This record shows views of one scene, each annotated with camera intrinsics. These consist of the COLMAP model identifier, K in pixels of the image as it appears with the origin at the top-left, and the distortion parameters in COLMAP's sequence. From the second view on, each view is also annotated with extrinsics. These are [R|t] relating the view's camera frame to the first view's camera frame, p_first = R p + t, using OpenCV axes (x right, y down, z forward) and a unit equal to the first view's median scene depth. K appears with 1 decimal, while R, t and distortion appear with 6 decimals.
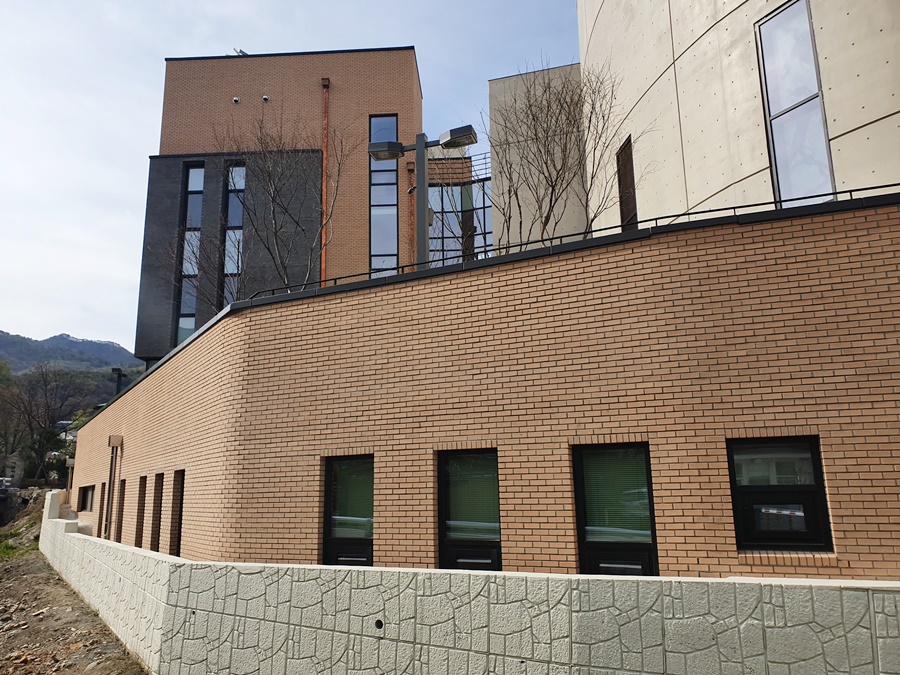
lens RADIAL K [[723.4, 0, 449.5], [0, 723.4, 336.0], [0, 0, 1]] dist [-0.004558, 0.003214]
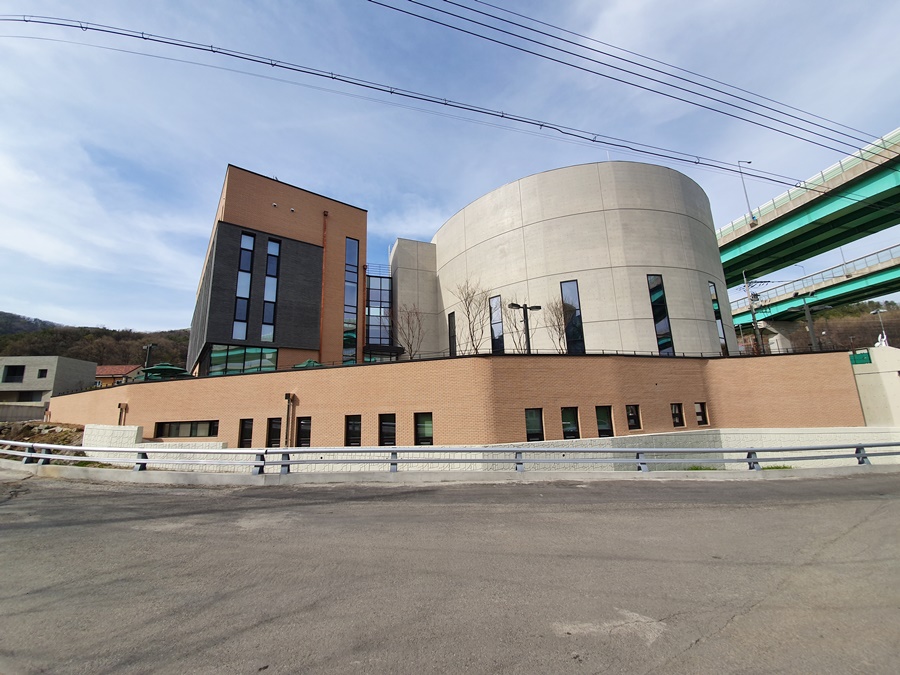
lens RADIAL K [[363.2, 0, 446.5], [0, 363.2, 337.9], [0, 0, 1]] dist [0.001113, 0.000024]
pose [[0.758727, 0.118320, 0.640573, -0.643027], [-0.124285, 0.991595, -0.035948, -0.018163], [-0.639442, -0.052339, 0.767056, -0.002256]]
